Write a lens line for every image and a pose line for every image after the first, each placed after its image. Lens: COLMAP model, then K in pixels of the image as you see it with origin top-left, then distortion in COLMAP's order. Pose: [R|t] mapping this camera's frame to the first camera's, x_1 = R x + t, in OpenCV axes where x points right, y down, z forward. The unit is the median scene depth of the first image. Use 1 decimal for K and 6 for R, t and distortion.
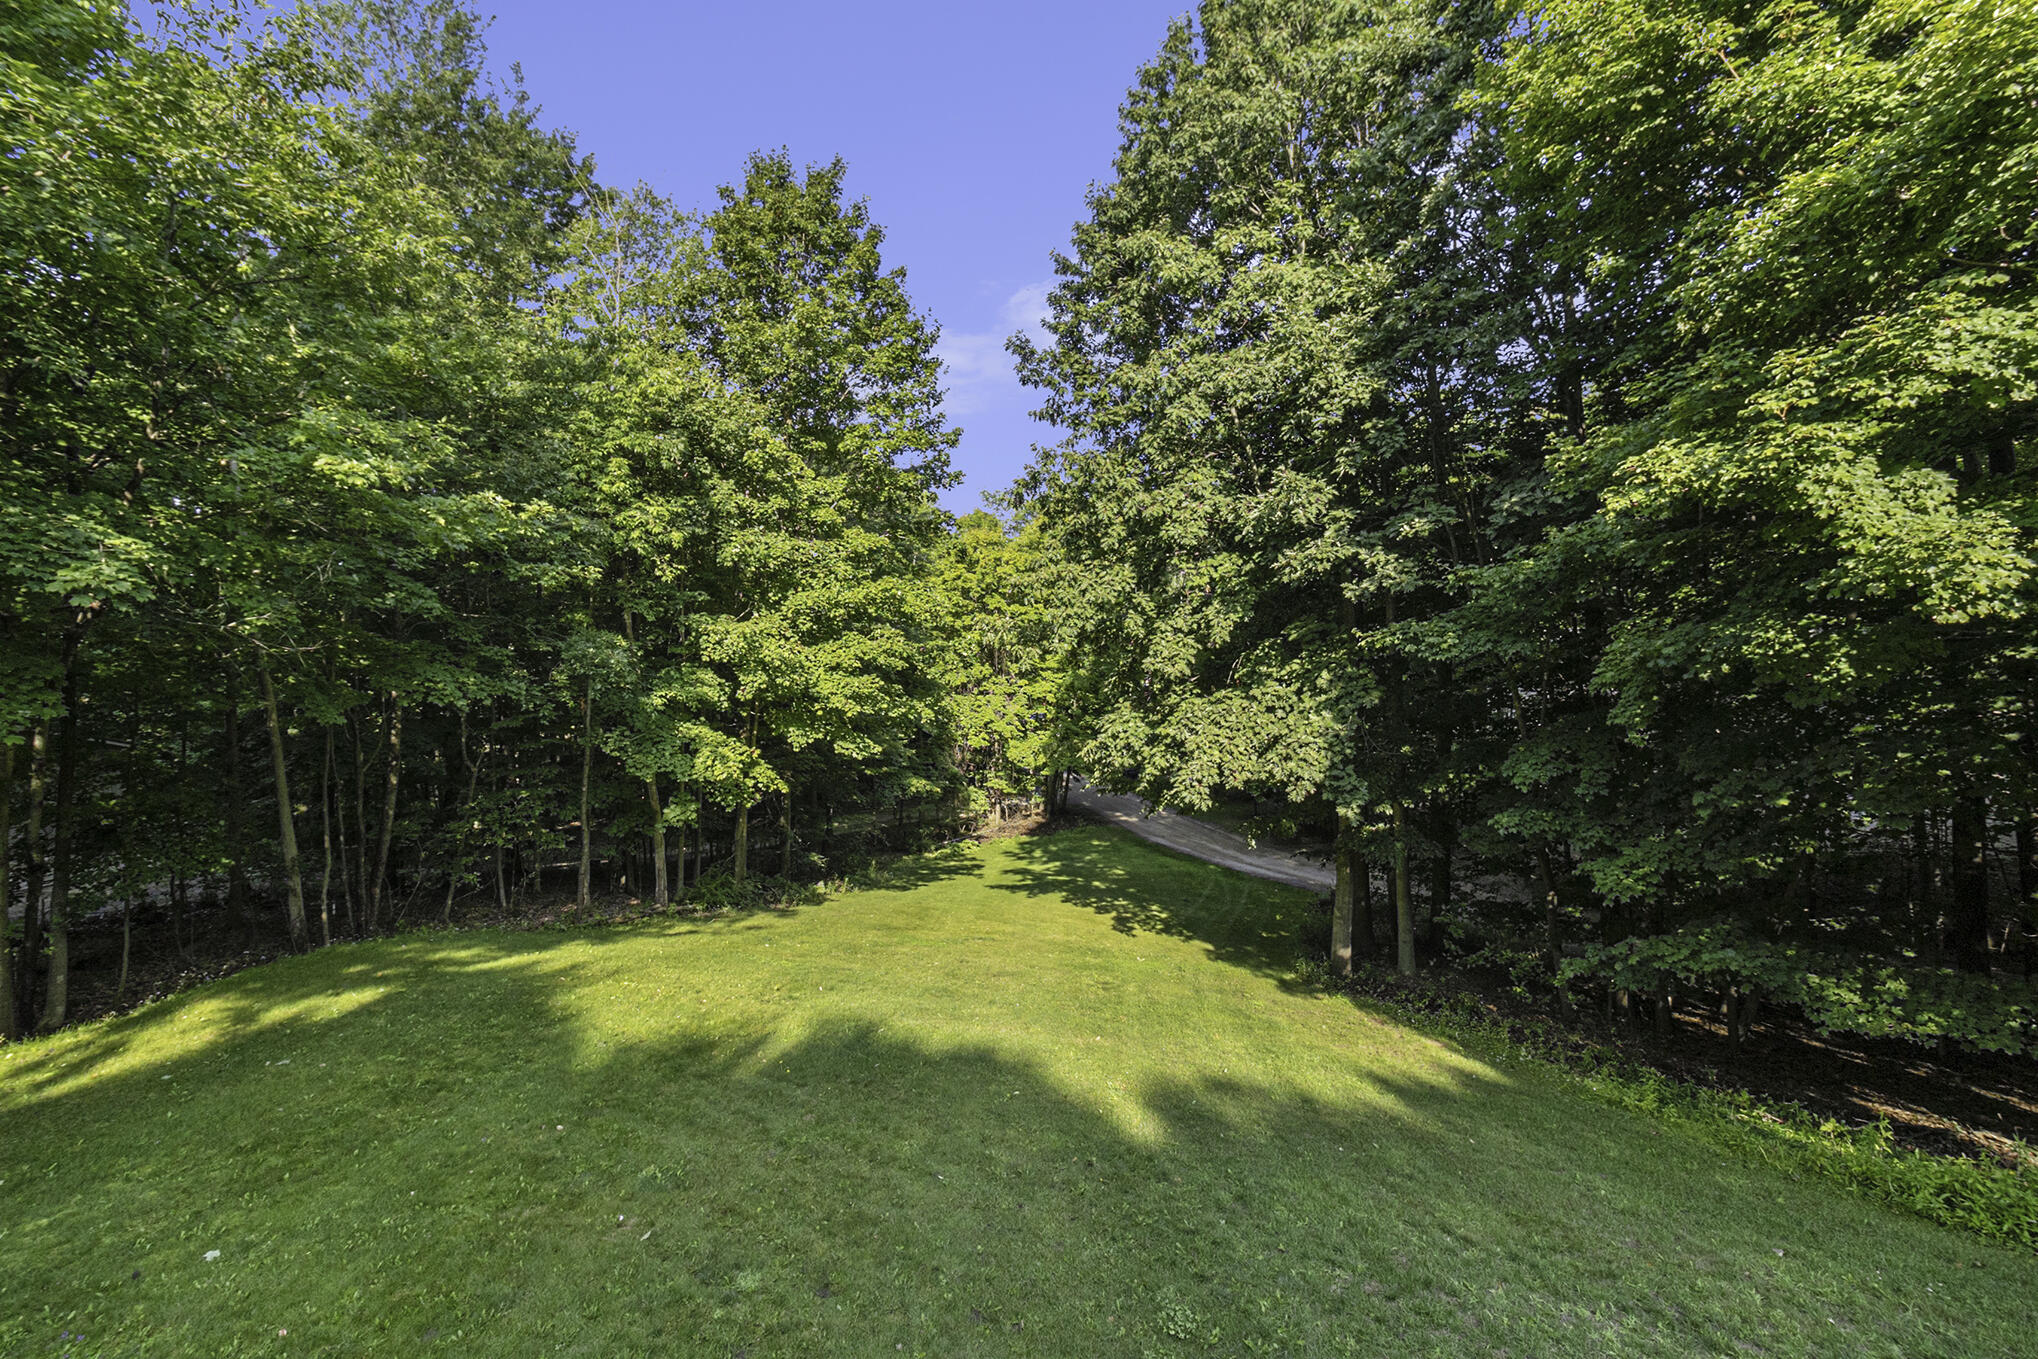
lens RADIAL K [[937.3, 0, 1015.2], [0, 937.3, 643.5], [0, 0, 1]] dist [-0.000869, 0.000503]
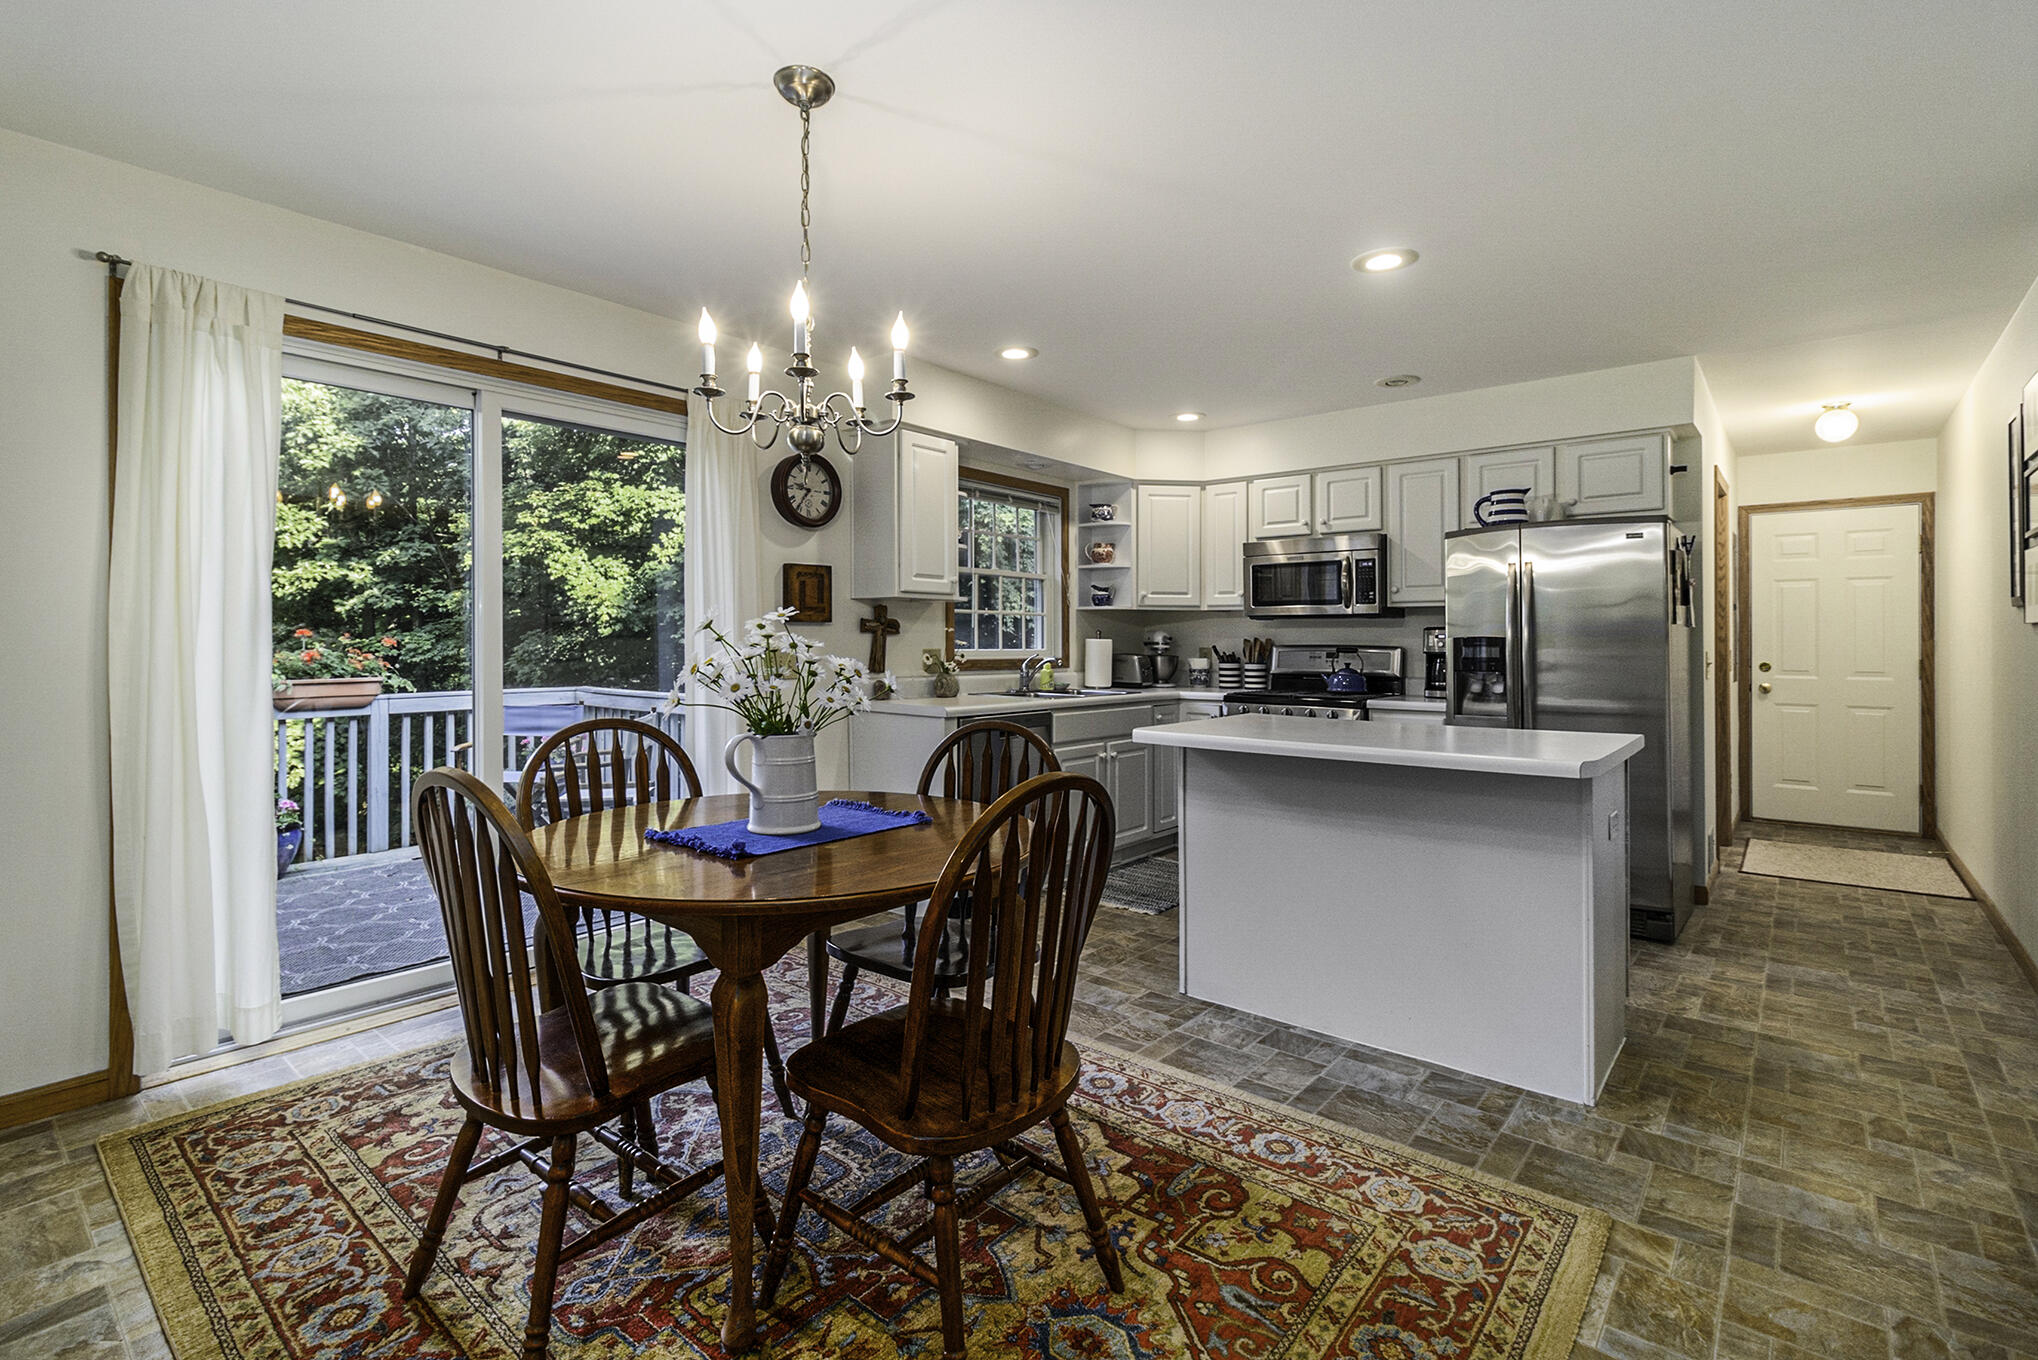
lens RADIAL K [[944.3, 0, 1018.0], [0, 944.3, 640.7], [0, 0, 1]] dist [0.003580, -0.000147]
pose [[0.641162, 0.006907, 0.767374, -0.014787], [0.009308, 0.999816, -0.016776, 0.013770], [-0.767349, 0.017899, 0.640980, -0.360516]]
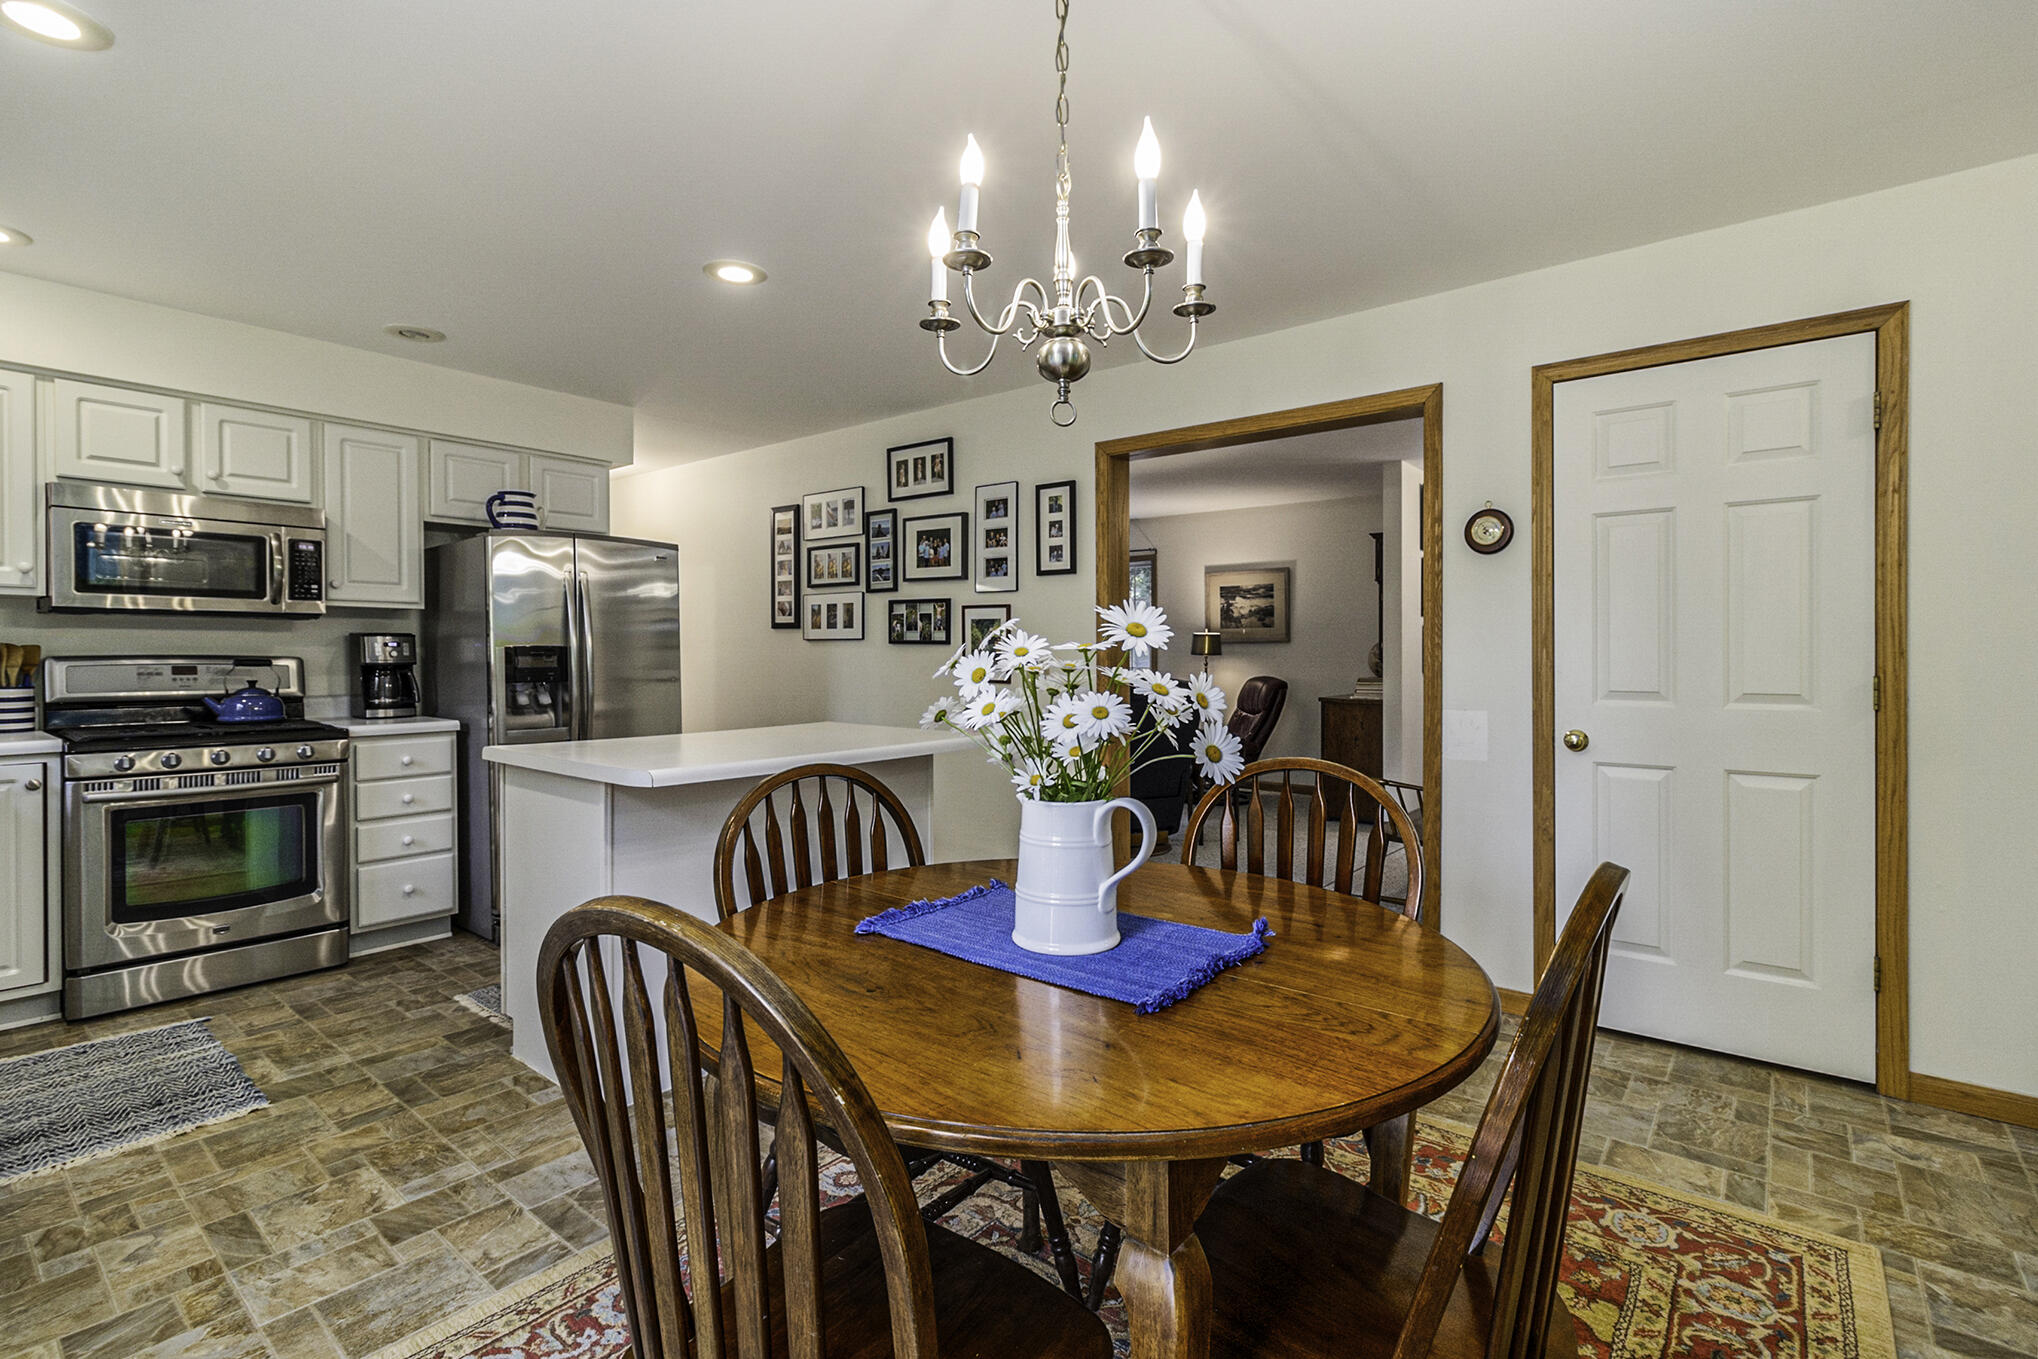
lens RADIAL K [[933.5, 0, 1020.4], [0, 933.5, 671.2], [0, 0, 1]] dist [-0.010078, 0.000384]
pose [[-0.773898, -0.010891, 0.633217, 0.012639], [0.015633, 0.999219, 0.036292, 0.009866], [-0.633118, 0.037986, -0.773123, -0.210145]]
